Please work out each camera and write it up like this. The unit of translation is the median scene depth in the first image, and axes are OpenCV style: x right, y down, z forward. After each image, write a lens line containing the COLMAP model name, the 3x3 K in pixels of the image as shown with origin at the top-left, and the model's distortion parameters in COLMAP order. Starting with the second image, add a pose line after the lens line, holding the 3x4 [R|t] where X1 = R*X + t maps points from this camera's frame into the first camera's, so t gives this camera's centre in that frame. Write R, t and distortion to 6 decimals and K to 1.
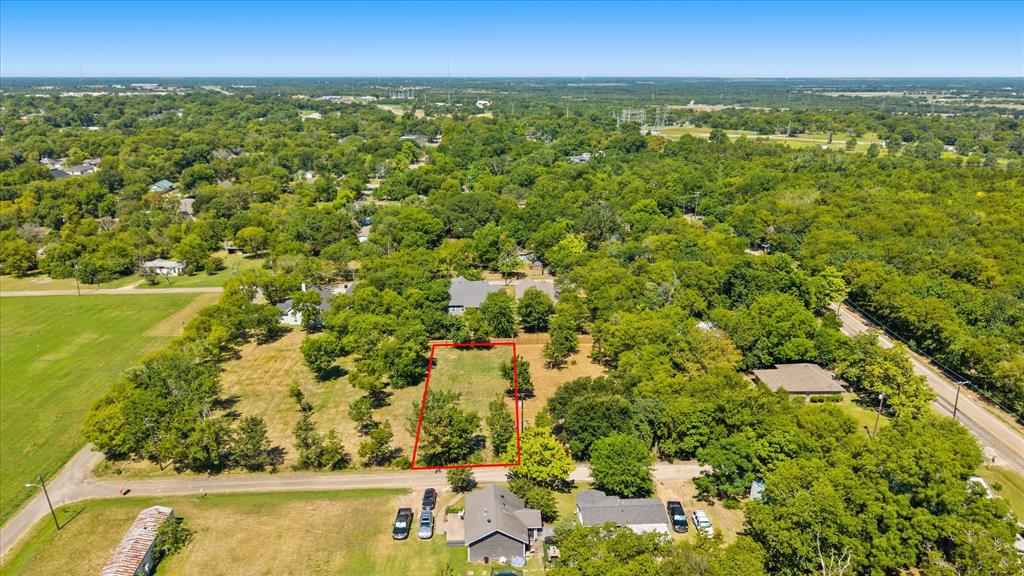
lens RADIAL K [[687.3, 0, 512.7], [0, 687.3, 289.8], [0, 0, 1]] dist [0.033107, -0.041345]
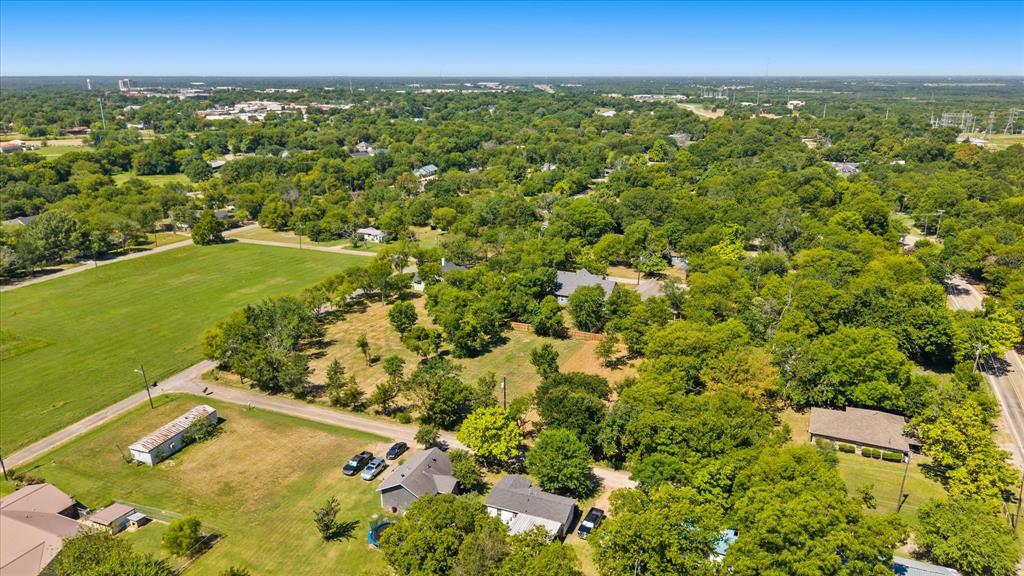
lens RADIAL K [[687.3, 0, 512.7], [0, 687.3, 289.8], [0, 0, 1]] dist [0.033107, -0.041345]
pose [[0.899683, 0.129406, -0.416923, 0.325384], [-0.129057, 0.991208, 0.029160, -0.006016], [0.417031, 0.027572, 0.908474, 0.045698]]
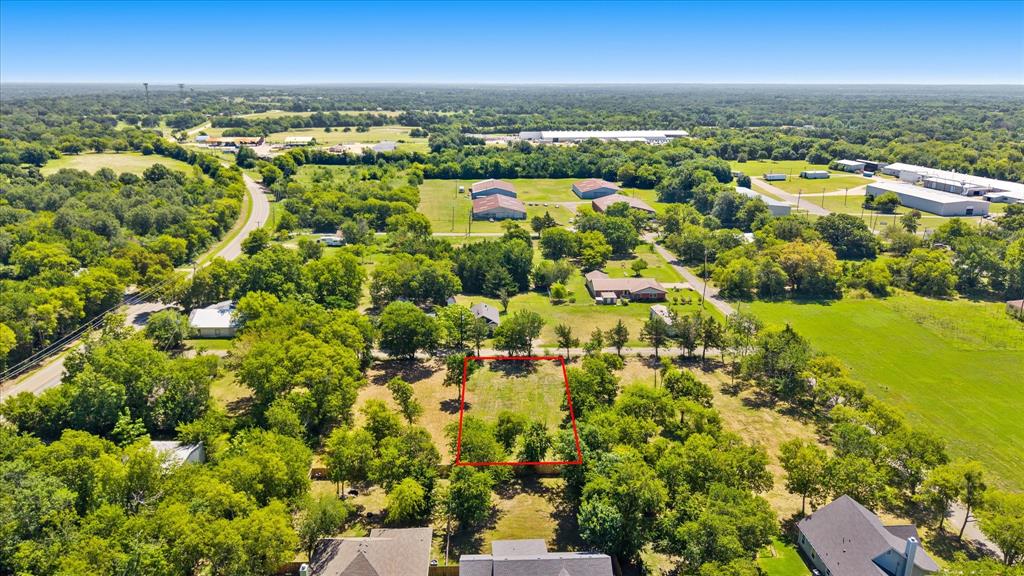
lens RADIAL K [[686.6, 0, 515.6], [0, 686.6, 286.1], [0, 0, 1]] dist [0.086667, -0.137776]
pose [[-0.999830, -0.002696, -0.018217, -0.051171], [-0.012384, 0.830540, 0.556821, -0.463944], [0.013629, 0.556952, -0.830433, 1.538950]]
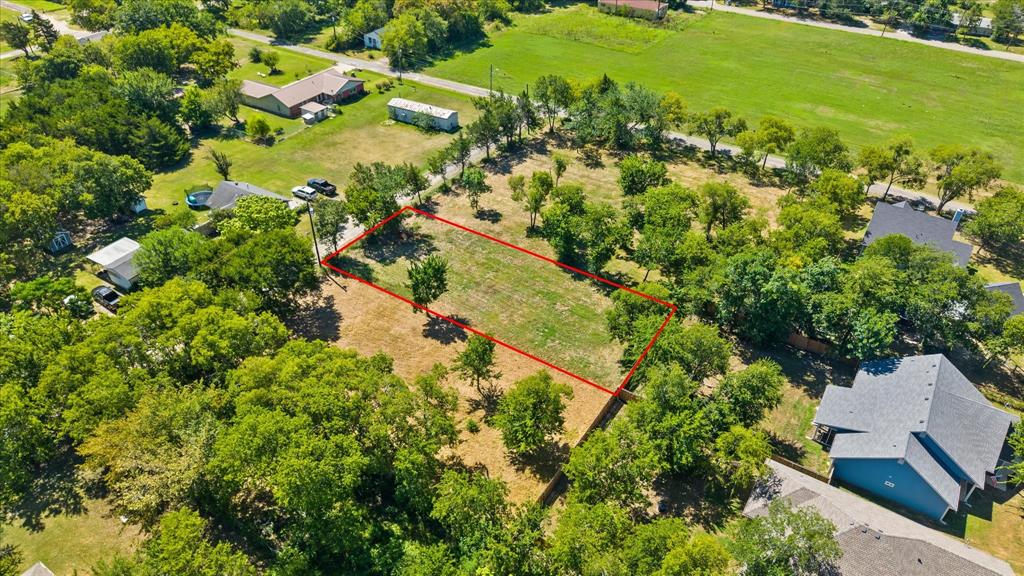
lens RADIAL K [[685.6, 0, 512.0], [0, 685.6, 288.0], [0, 0, 1]] dist [0.007621, 0.000532]
pose [[-0.571906, 0.488433, -0.659057, 0.347186], [-0.253578, 0.658804, 0.708291, -0.318021], [0.780142, 0.572198, -0.252918, 1.083858]]
